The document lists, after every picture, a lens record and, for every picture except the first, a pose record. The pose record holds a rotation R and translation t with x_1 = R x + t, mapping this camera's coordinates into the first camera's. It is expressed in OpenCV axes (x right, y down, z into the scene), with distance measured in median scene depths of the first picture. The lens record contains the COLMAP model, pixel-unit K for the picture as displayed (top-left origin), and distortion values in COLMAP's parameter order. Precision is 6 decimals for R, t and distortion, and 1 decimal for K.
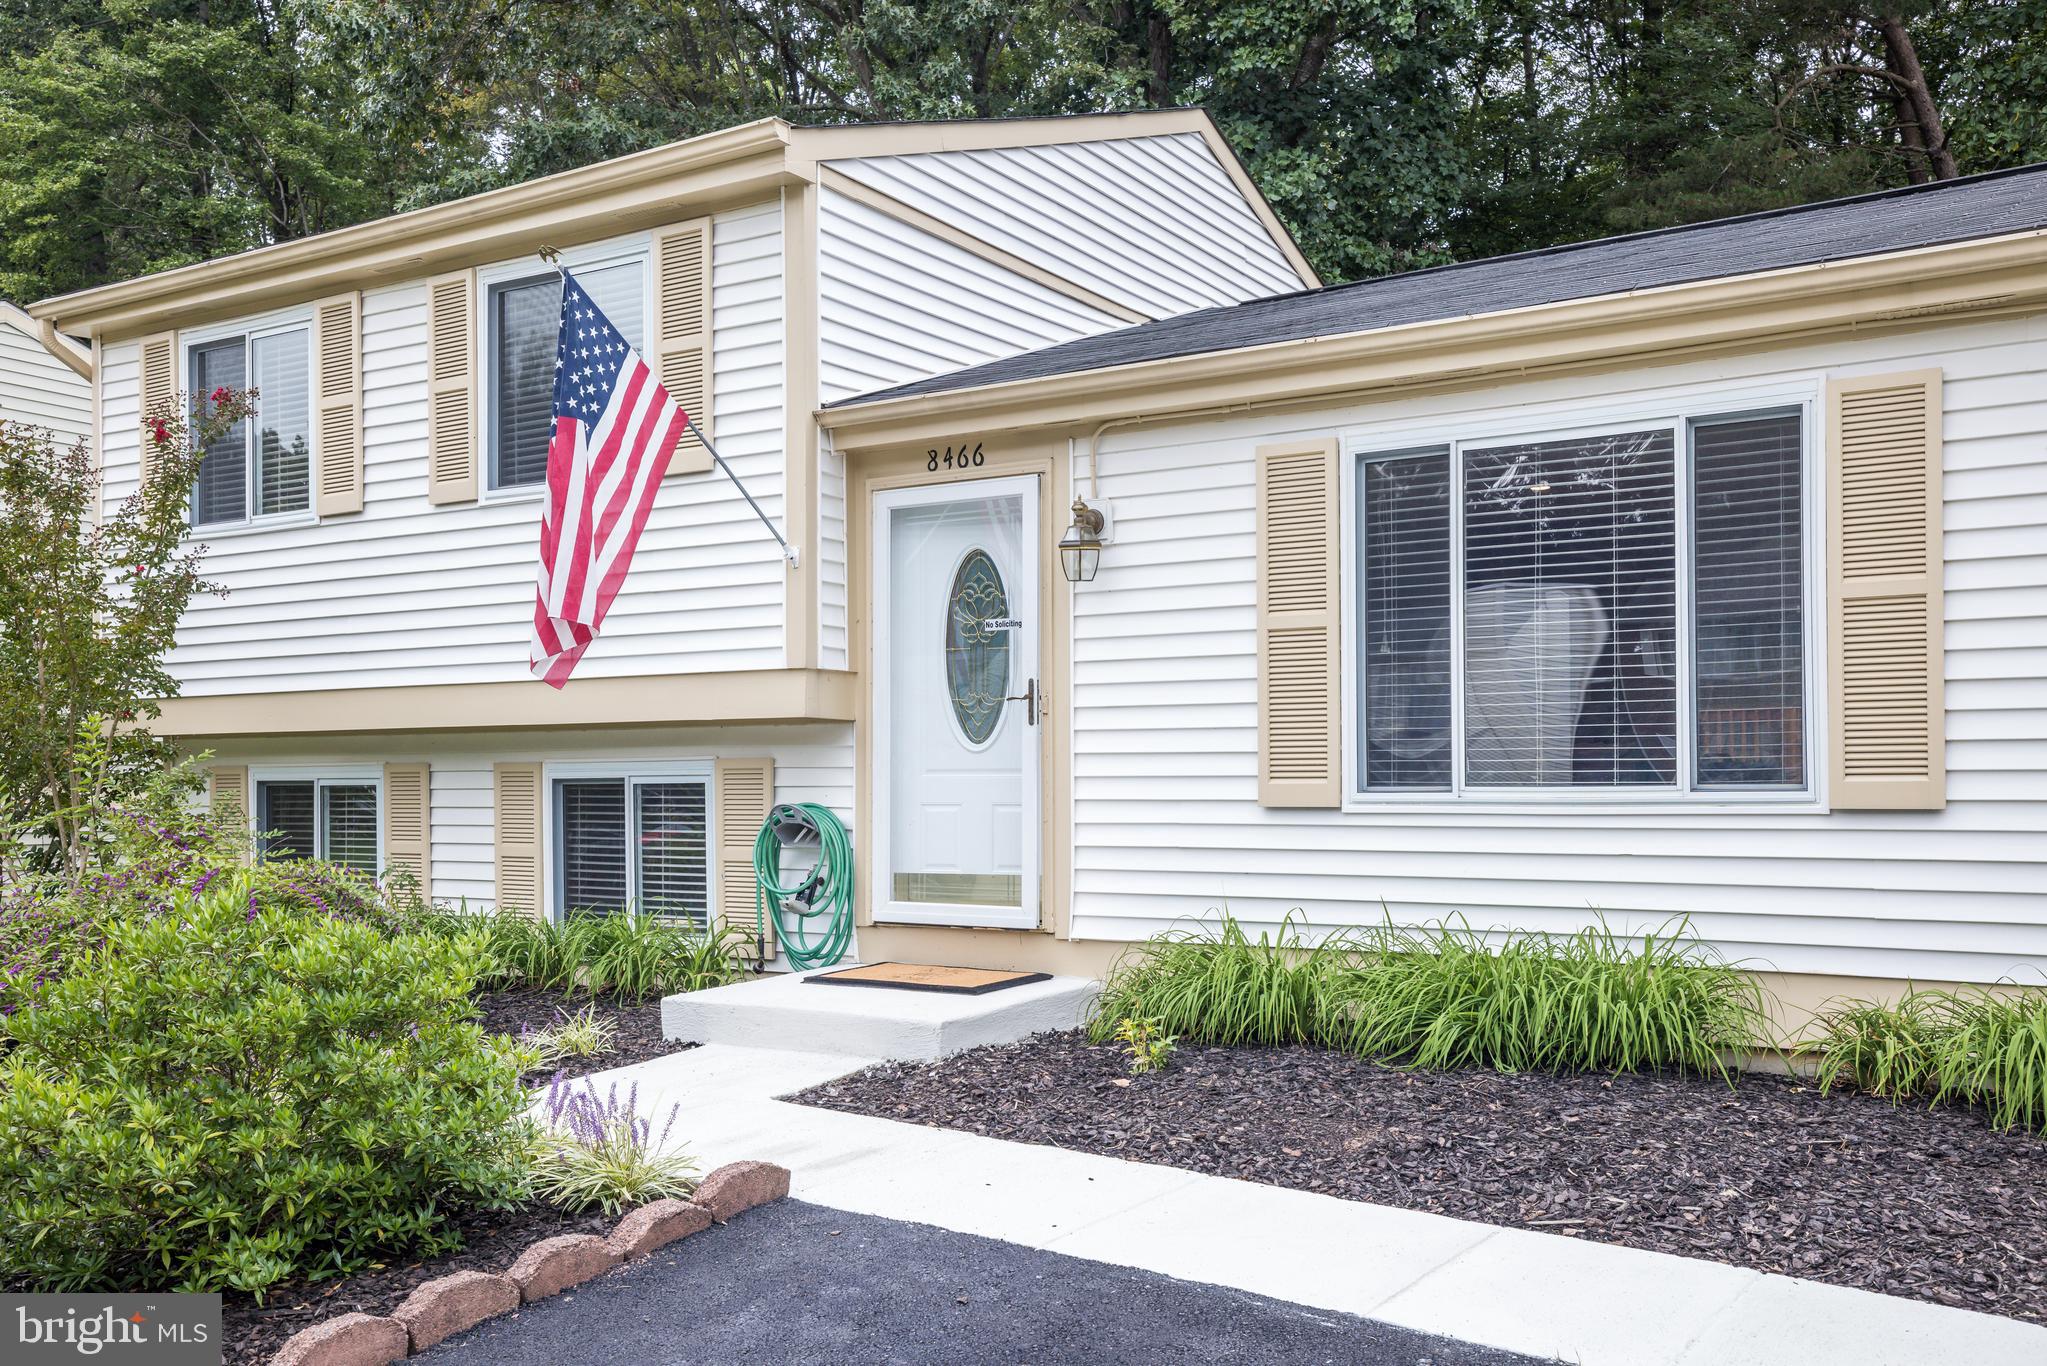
lens RADIAL K [[1839.4, 0, 1024.4], [0, 1839.4, 694.5], [0, 0, 1]] dist [0.031210, 0.018376]
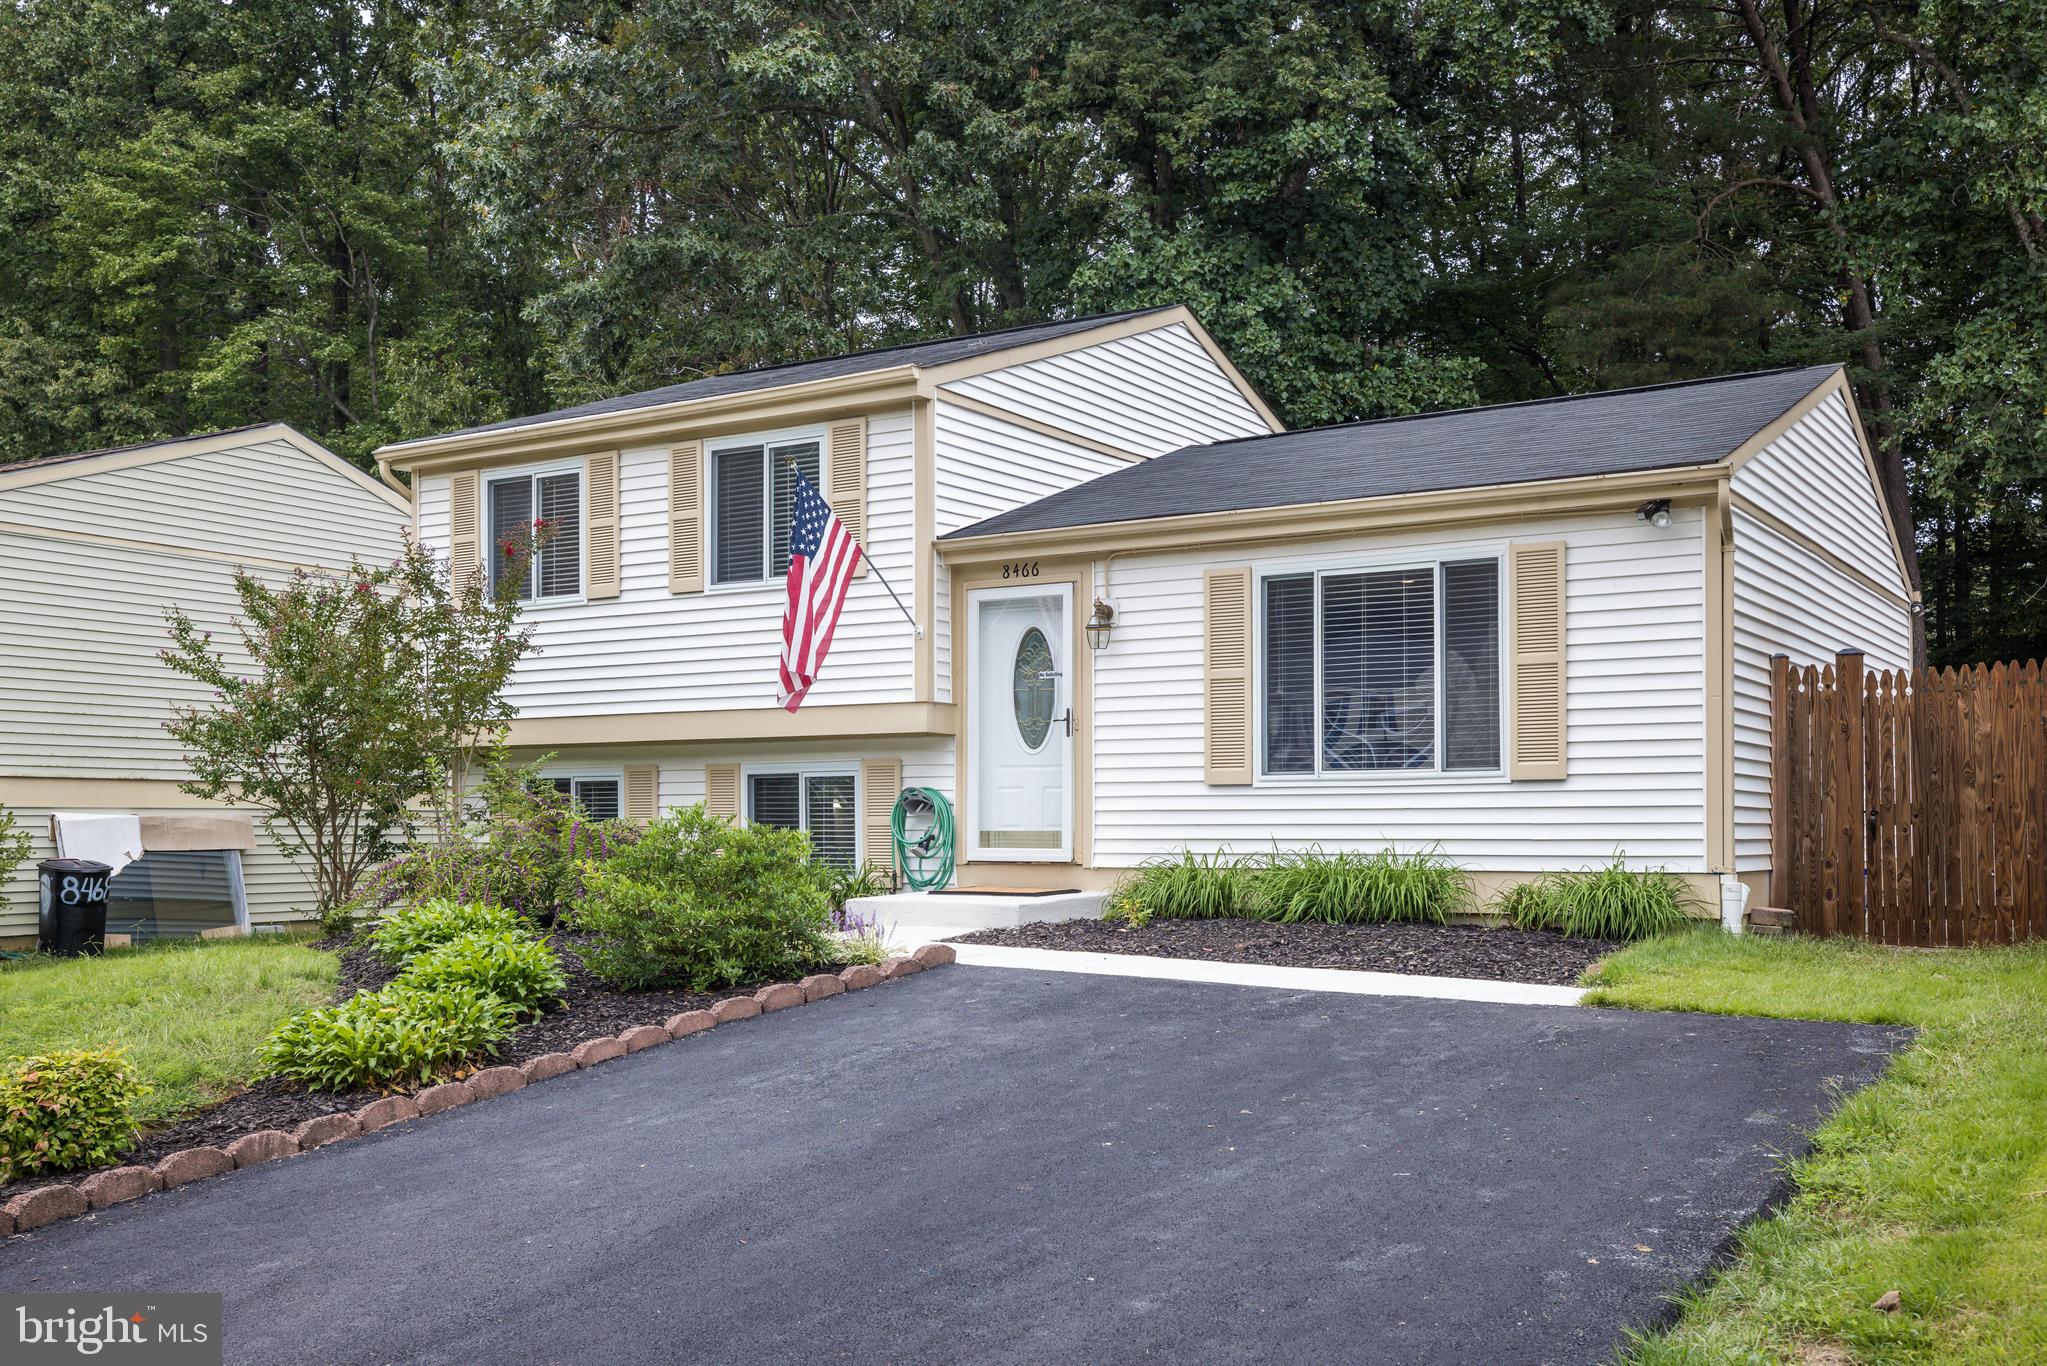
lens RADIAL K [[1999.3, 0, 1029.8], [0, 1999.3, 697.3], [0, 0, 1]] dist [0.012014, 0.000000]
pose [[0.999997, 0.002487, -0.000406, -0.028228], [-0.002494, 0.999853, -0.016961, 0.011193], [0.000364, 0.016962, 0.999856, -0.731088]]
